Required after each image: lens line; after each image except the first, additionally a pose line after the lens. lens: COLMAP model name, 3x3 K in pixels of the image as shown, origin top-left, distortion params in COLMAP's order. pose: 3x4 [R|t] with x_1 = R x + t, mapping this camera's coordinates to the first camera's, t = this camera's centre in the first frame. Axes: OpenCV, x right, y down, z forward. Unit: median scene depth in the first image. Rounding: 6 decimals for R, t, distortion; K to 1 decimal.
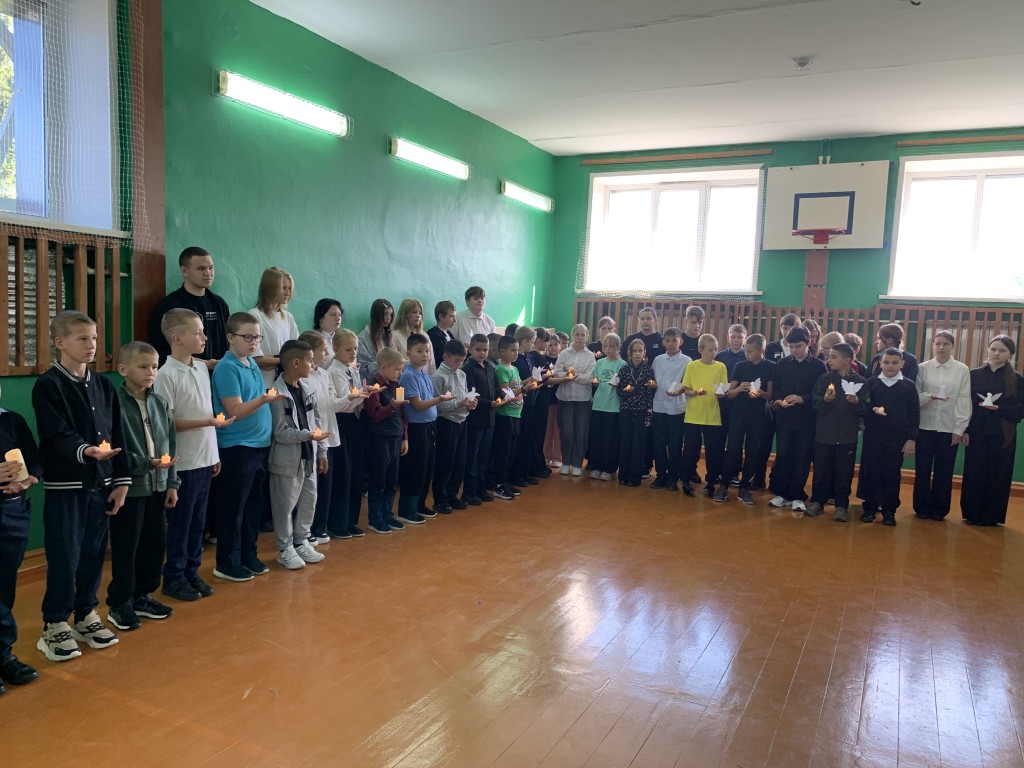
lens RADIAL K [[774.1, 0, 512.0], [0, 774.1, 384.0], [0, 0, 1]] dist [0.005359, 0.003058]
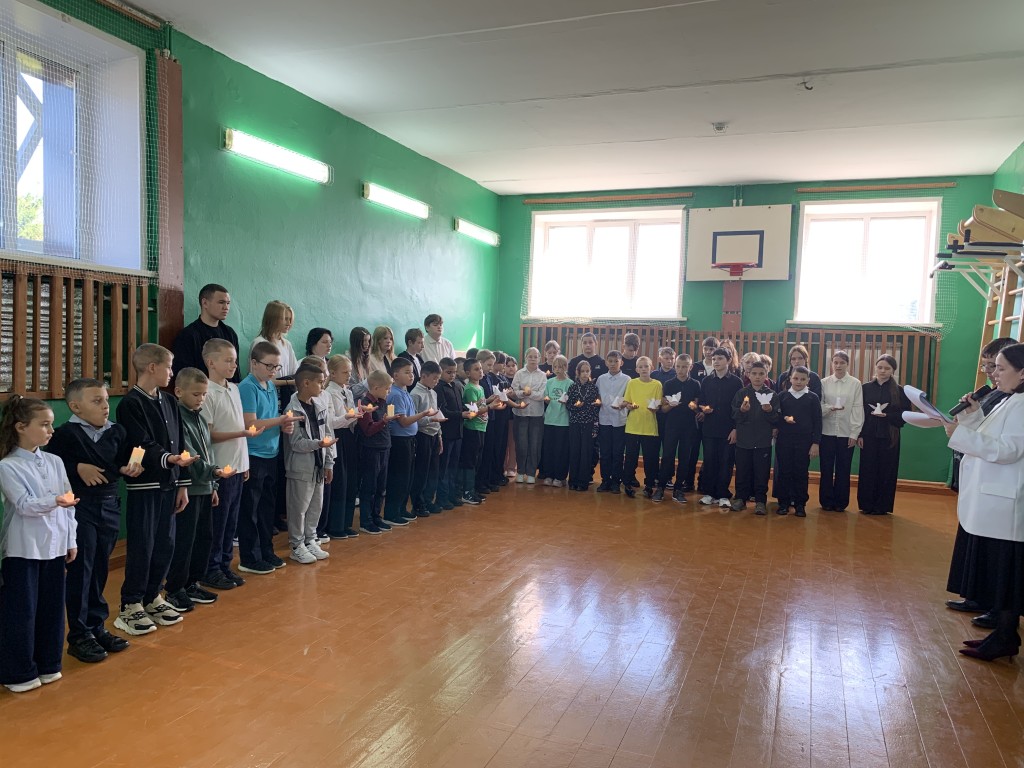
lens RADIAL K [[774.1, 0, 512.0], [0, 774.1, 384.0], [0, 0, 1]] dist [0.005359, 0.003058]
pose [[0.994729, -0.013411, 0.101659, -0.064926], [0.016322, 0.999479, -0.027858, 0.006769], [-0.101232, 0.029371, 0.994429, -0.130403]]
